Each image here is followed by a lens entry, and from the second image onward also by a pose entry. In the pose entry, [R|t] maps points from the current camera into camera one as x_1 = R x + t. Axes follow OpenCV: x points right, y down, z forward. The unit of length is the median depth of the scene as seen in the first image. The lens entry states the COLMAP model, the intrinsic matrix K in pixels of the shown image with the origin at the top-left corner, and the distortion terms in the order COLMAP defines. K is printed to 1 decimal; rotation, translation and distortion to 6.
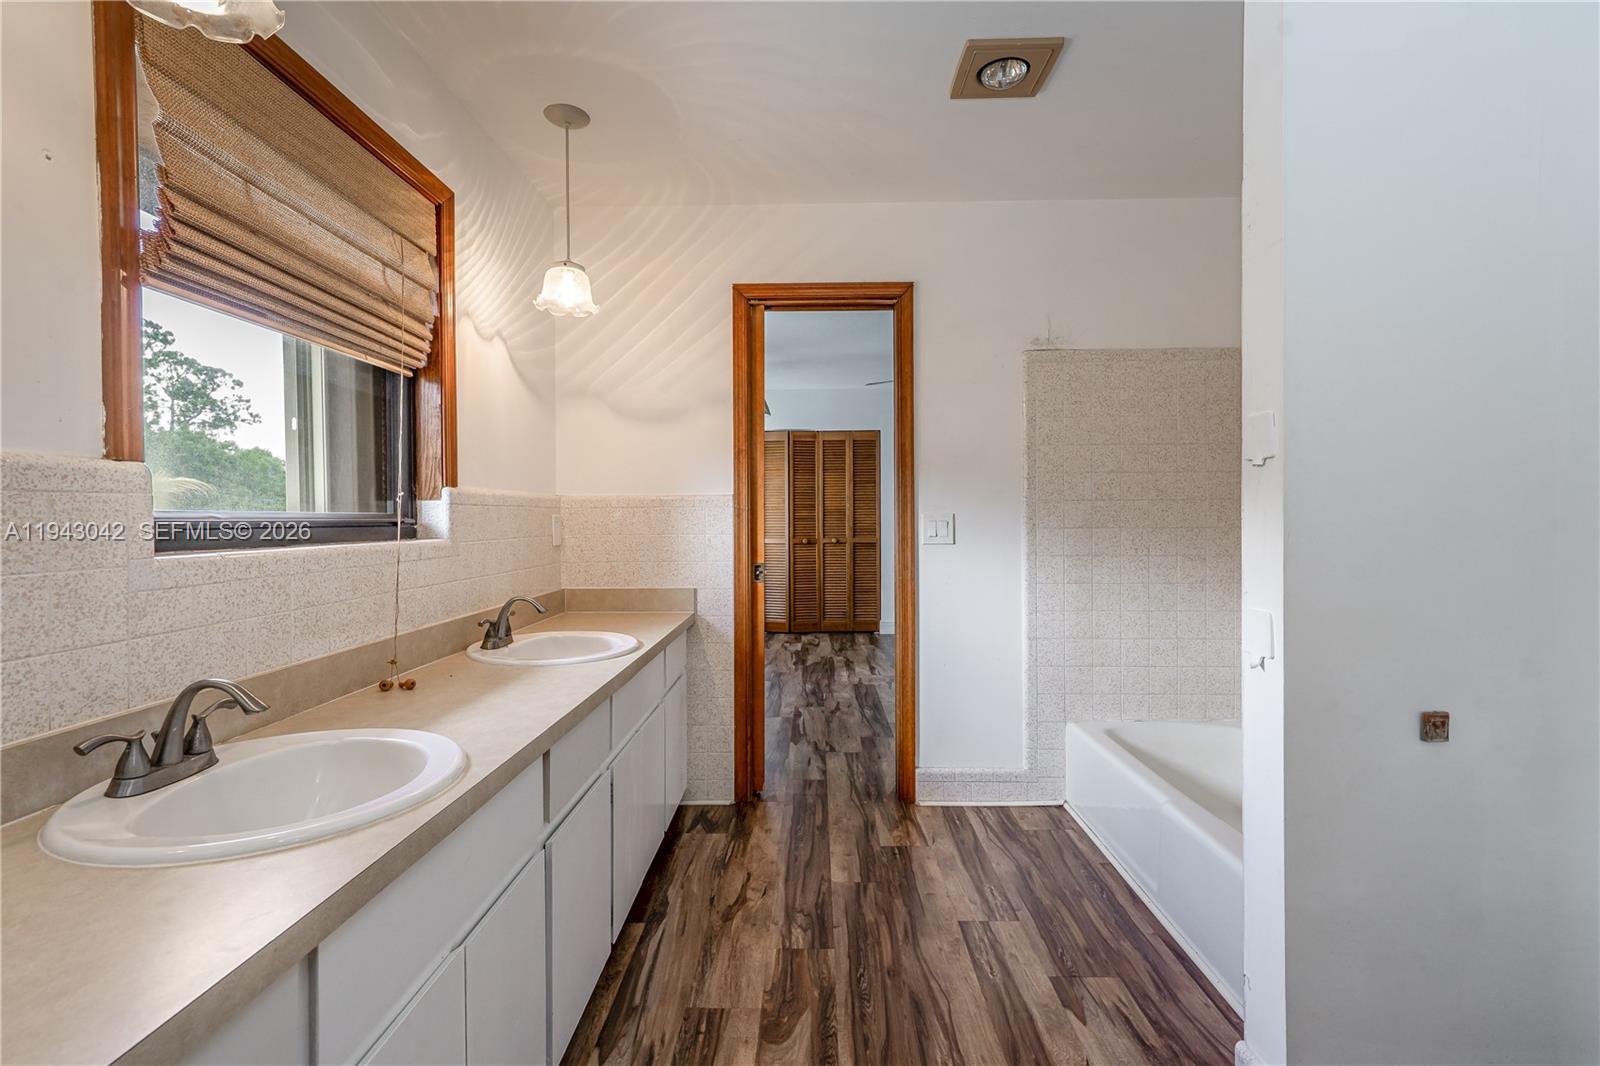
lens RADIAL K [[716.8, 0, 798.9], [0, 716.8, 529.9], [0, 0, 1]] dist [-0.008264, 0.002893]
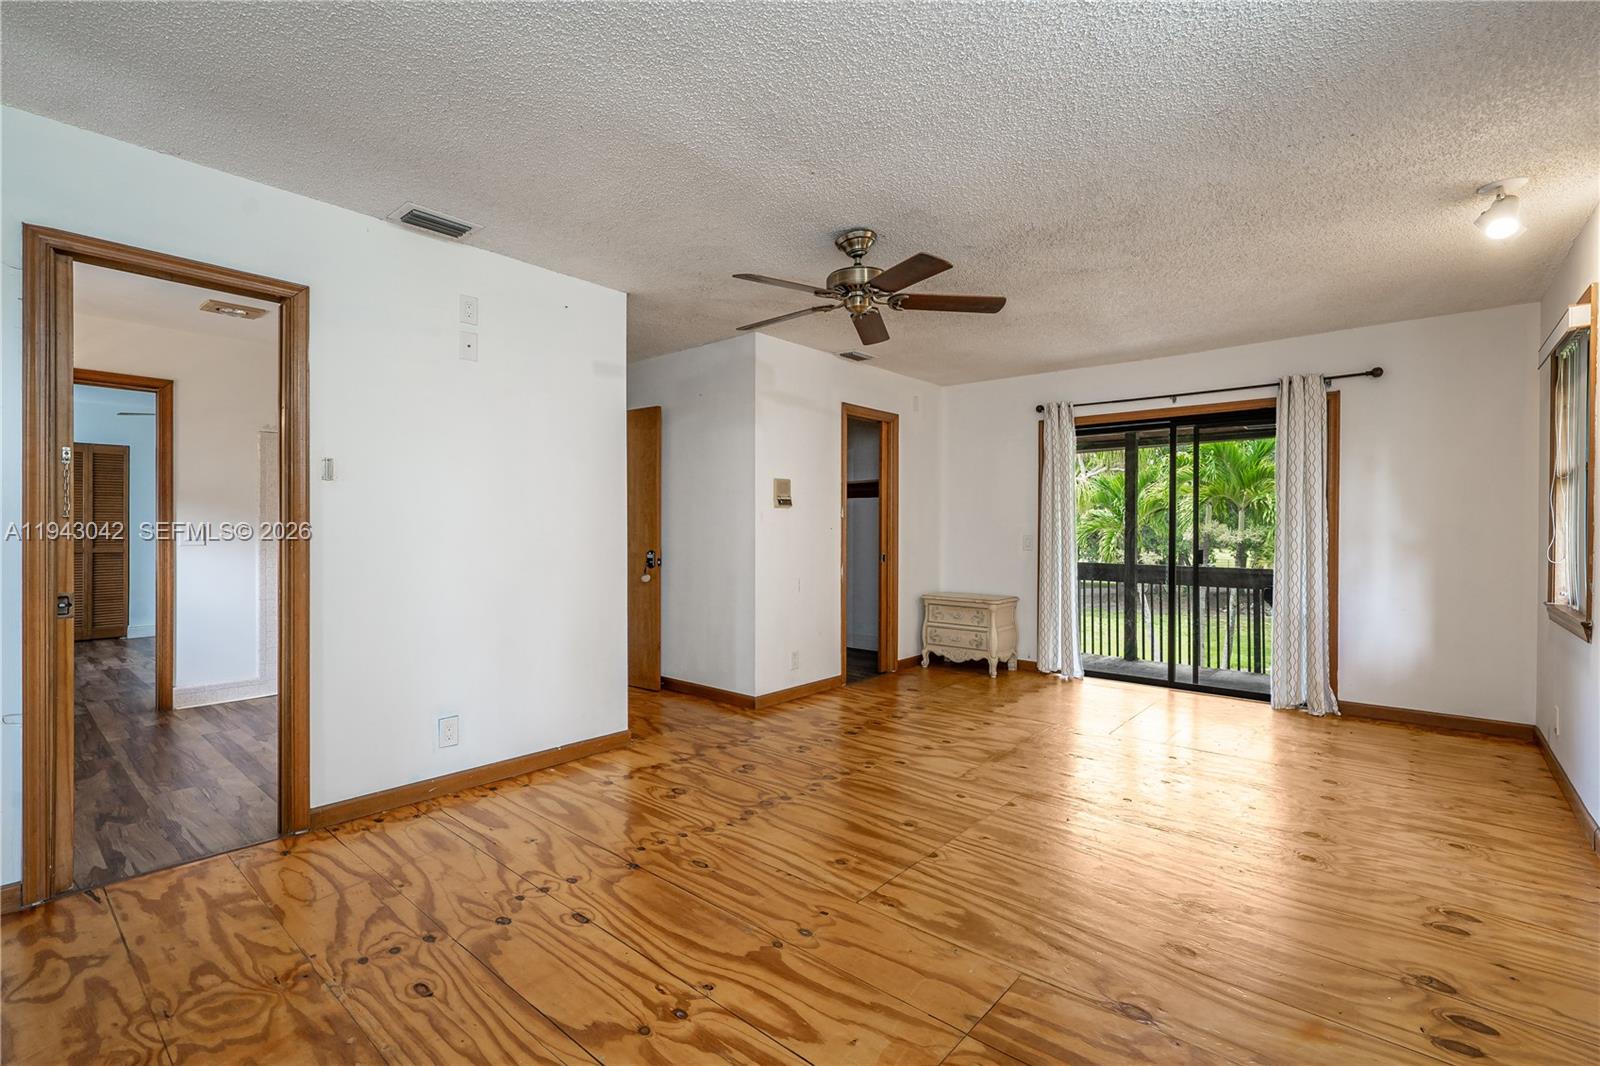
lens RADIAL K [[716.8, 0, 805.0], [0, 716.8, 533.0], [0, 0, 1]] dist [-0.008264, 0.002893]
pose [[0.630356, 0.008069, 0.776264, -0.178196], [0.004891, 0.999885, -0.014365, 0.022829], [-0.776291, 0.012852, 0.630244, -1.051742]]
